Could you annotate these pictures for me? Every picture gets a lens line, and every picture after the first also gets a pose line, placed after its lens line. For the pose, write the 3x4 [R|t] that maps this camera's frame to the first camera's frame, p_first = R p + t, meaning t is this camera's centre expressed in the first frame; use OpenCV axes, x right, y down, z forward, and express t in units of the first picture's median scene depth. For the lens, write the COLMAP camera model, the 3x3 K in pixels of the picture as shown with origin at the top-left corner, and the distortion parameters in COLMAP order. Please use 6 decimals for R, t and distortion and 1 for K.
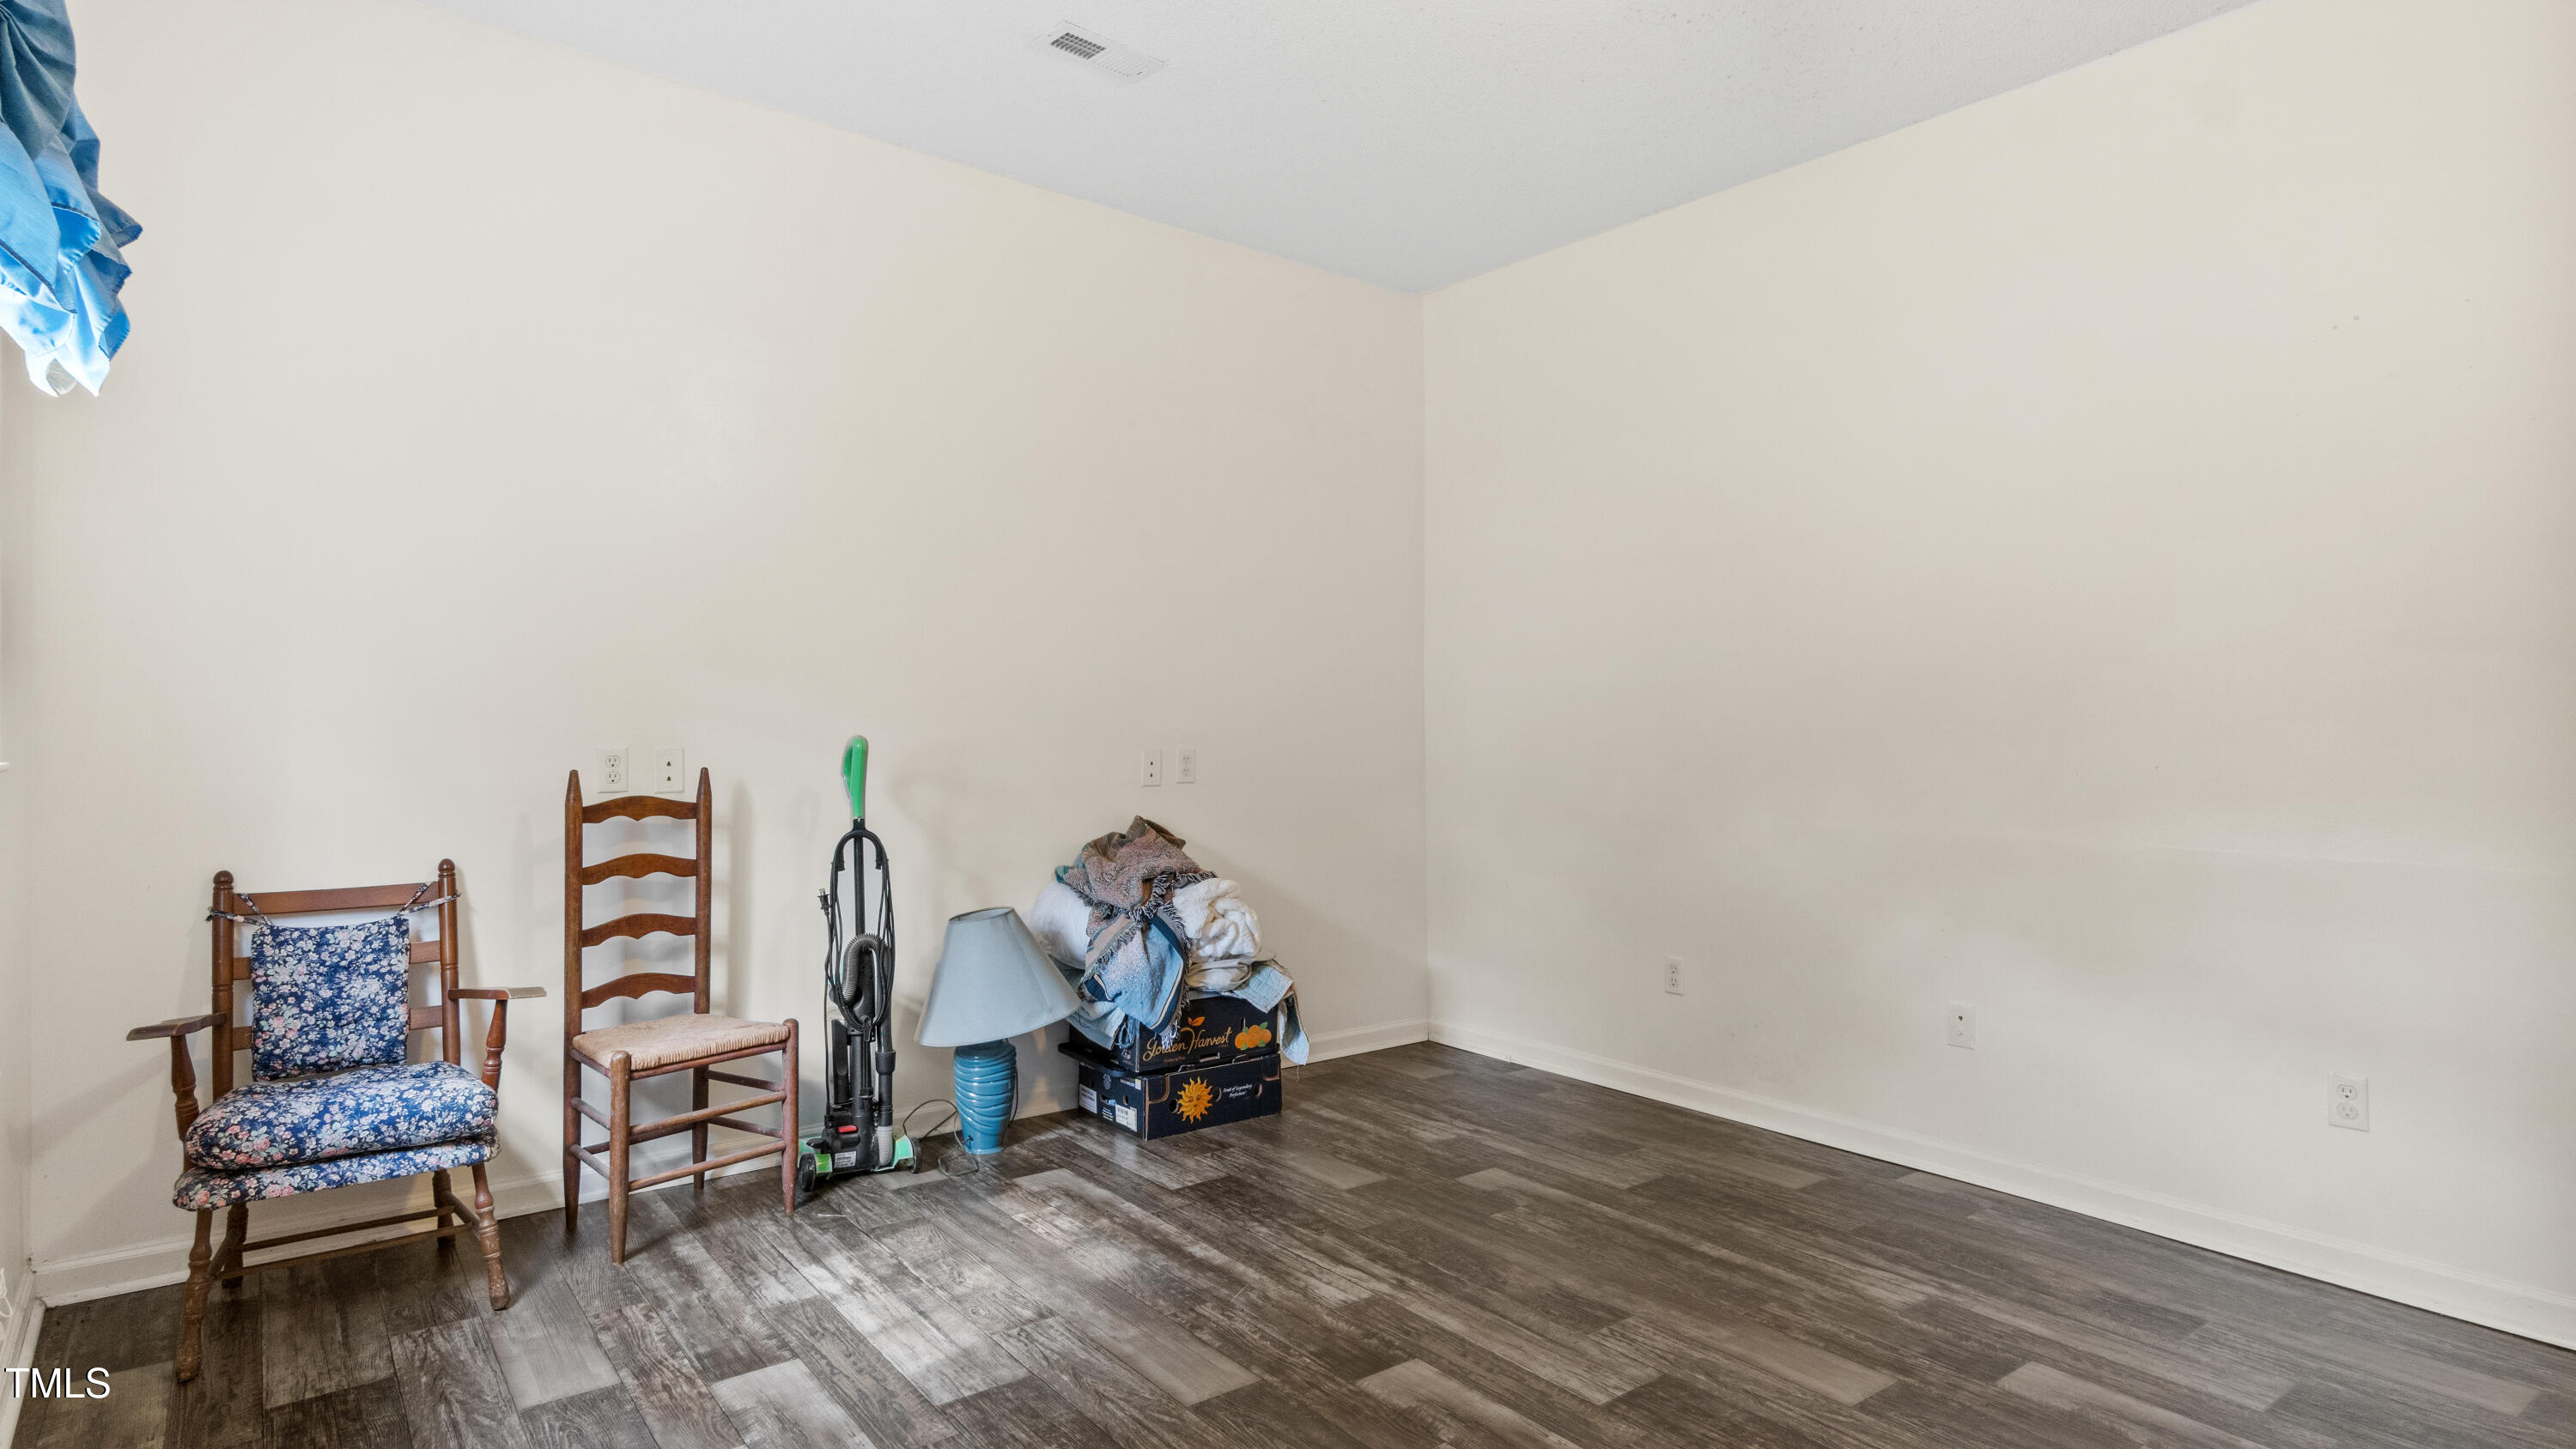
lens RADIAL K [[1381.9, 0, 1282.1], [0, 1381.9, 694.2], [0, 0, 1]] dist [0.003972, 0.000227]
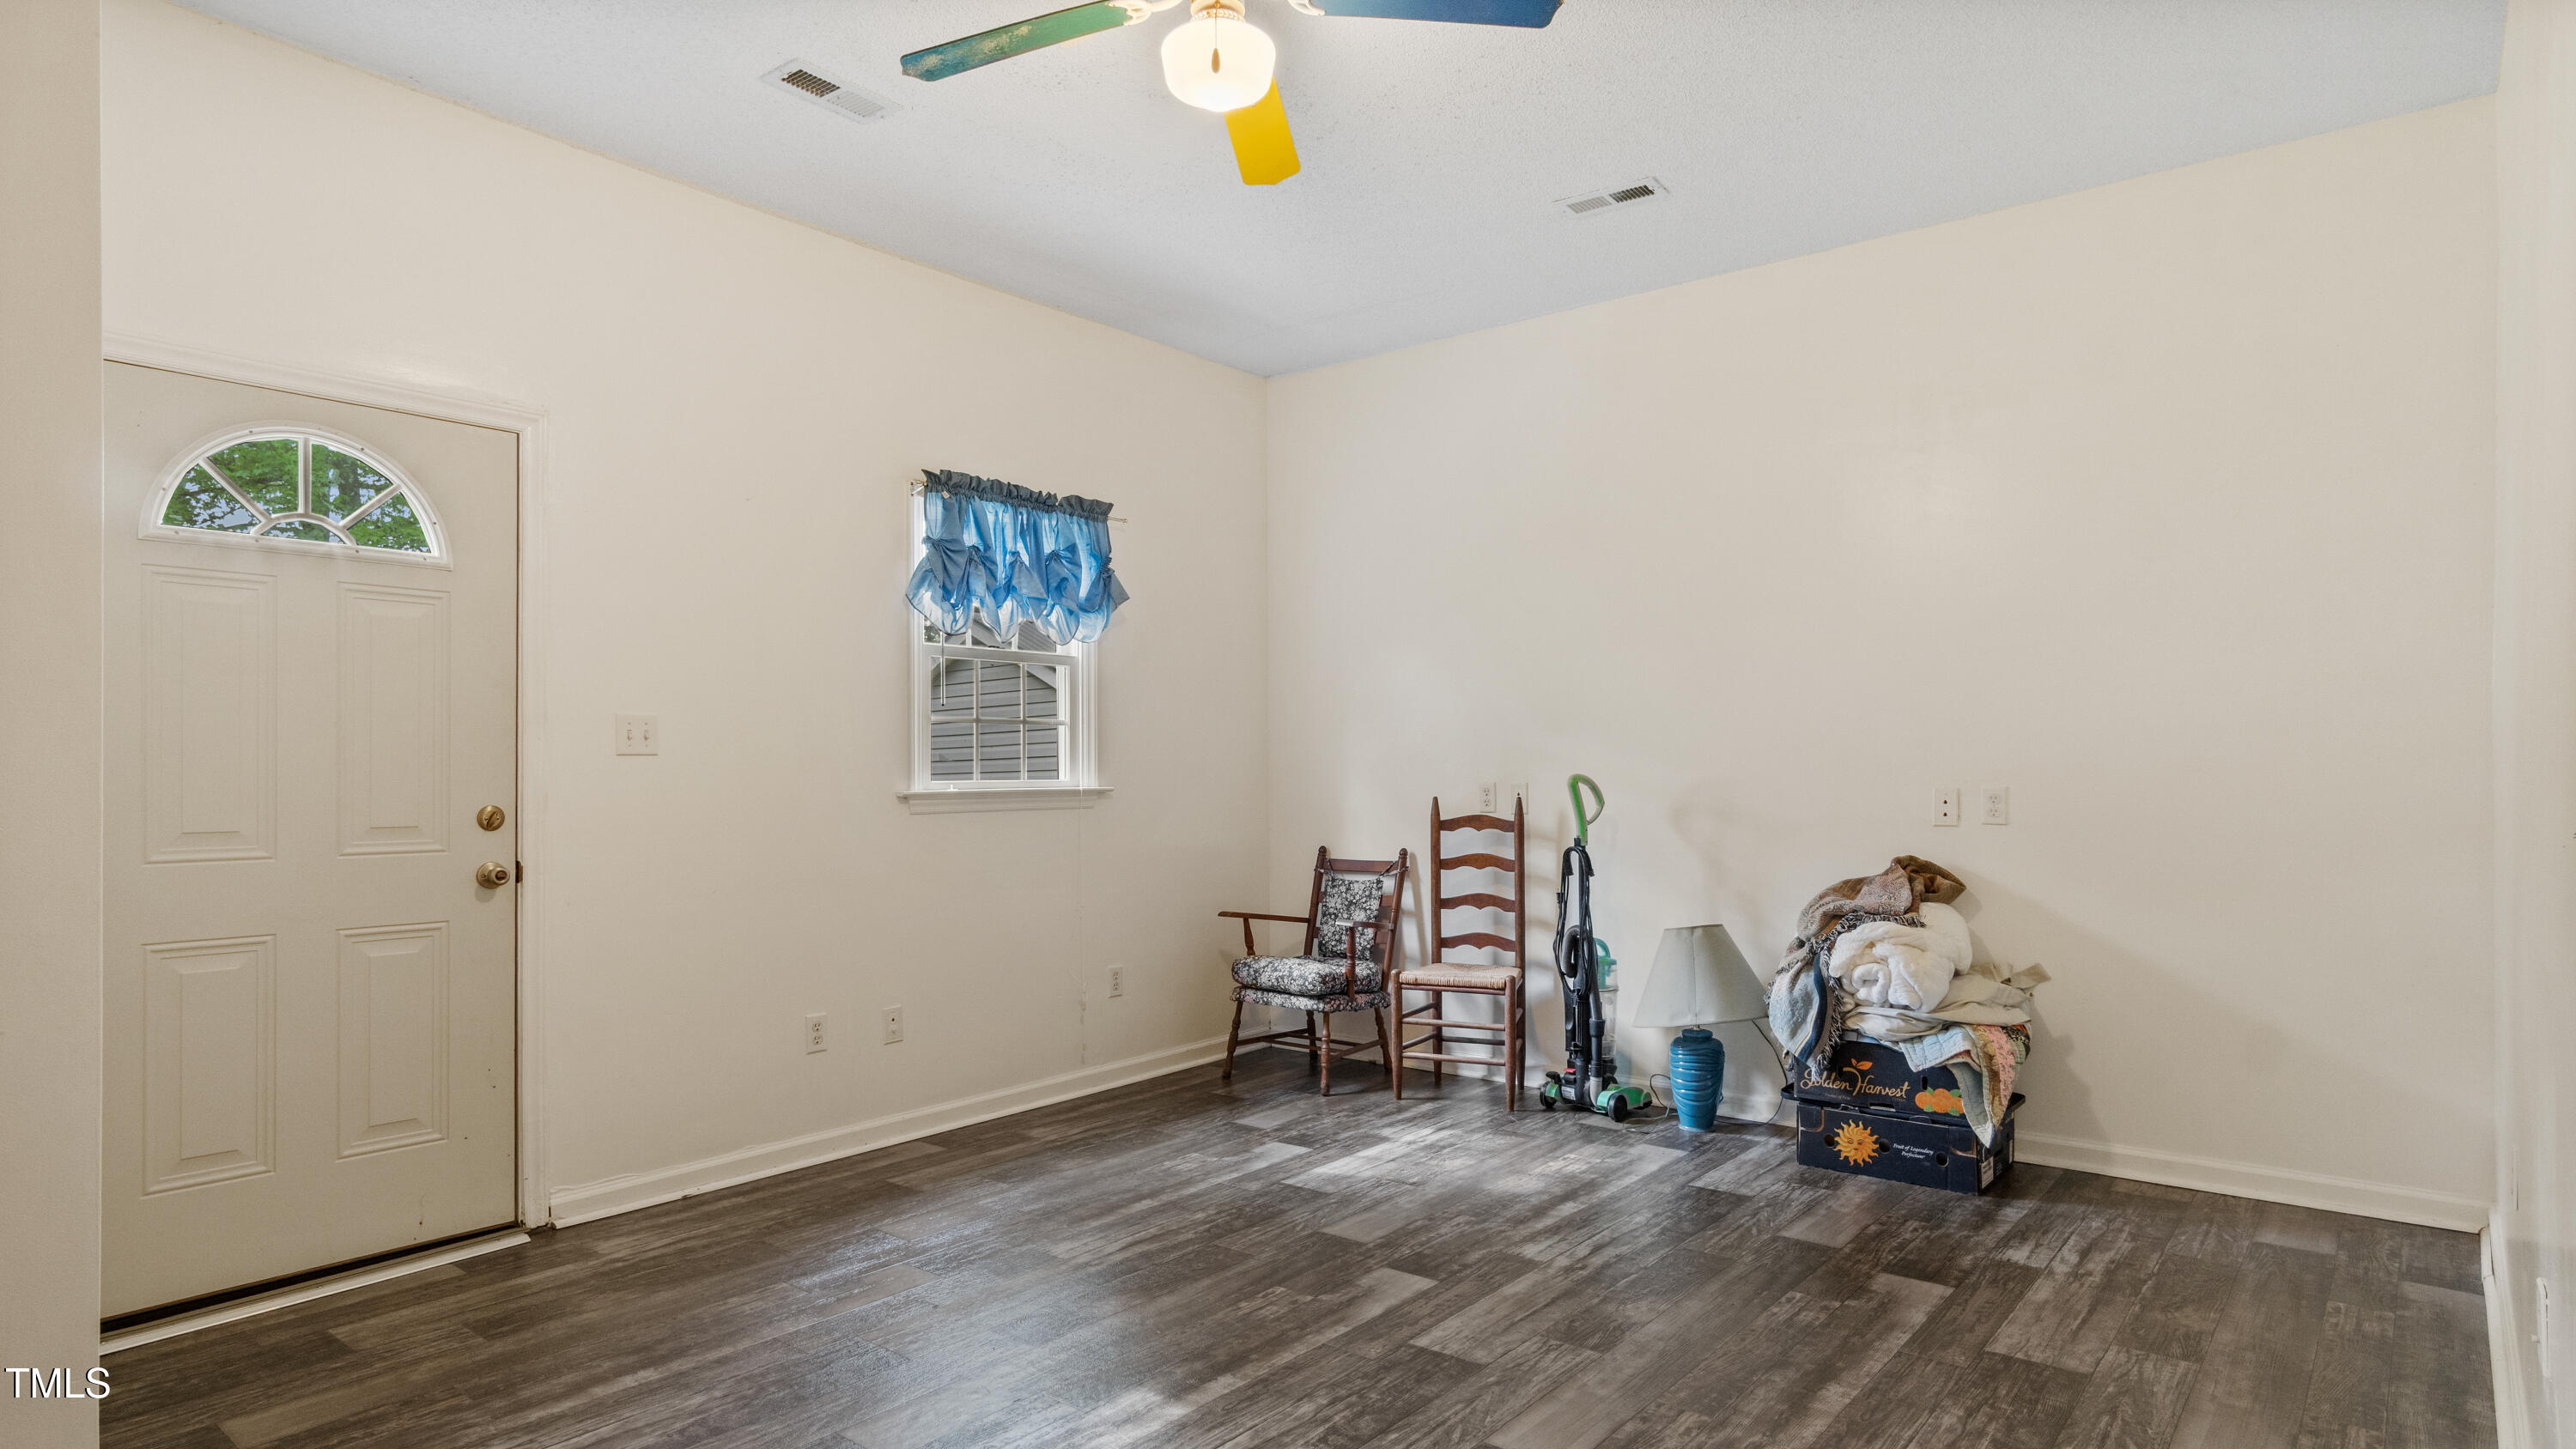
lens RADIAL K [[1380.5, 0, 1285.9], [0, 1380.5, 695.3], [0, 0, 1]] dist [0.034871, -0.000247]
pose [[0.220776, -0.063849, -0.973232, 1.011206], [0.030120, 0.997825, -0.058630, 0.025889], [0.974859, -0.016370, 0.222219, 0.474426]]
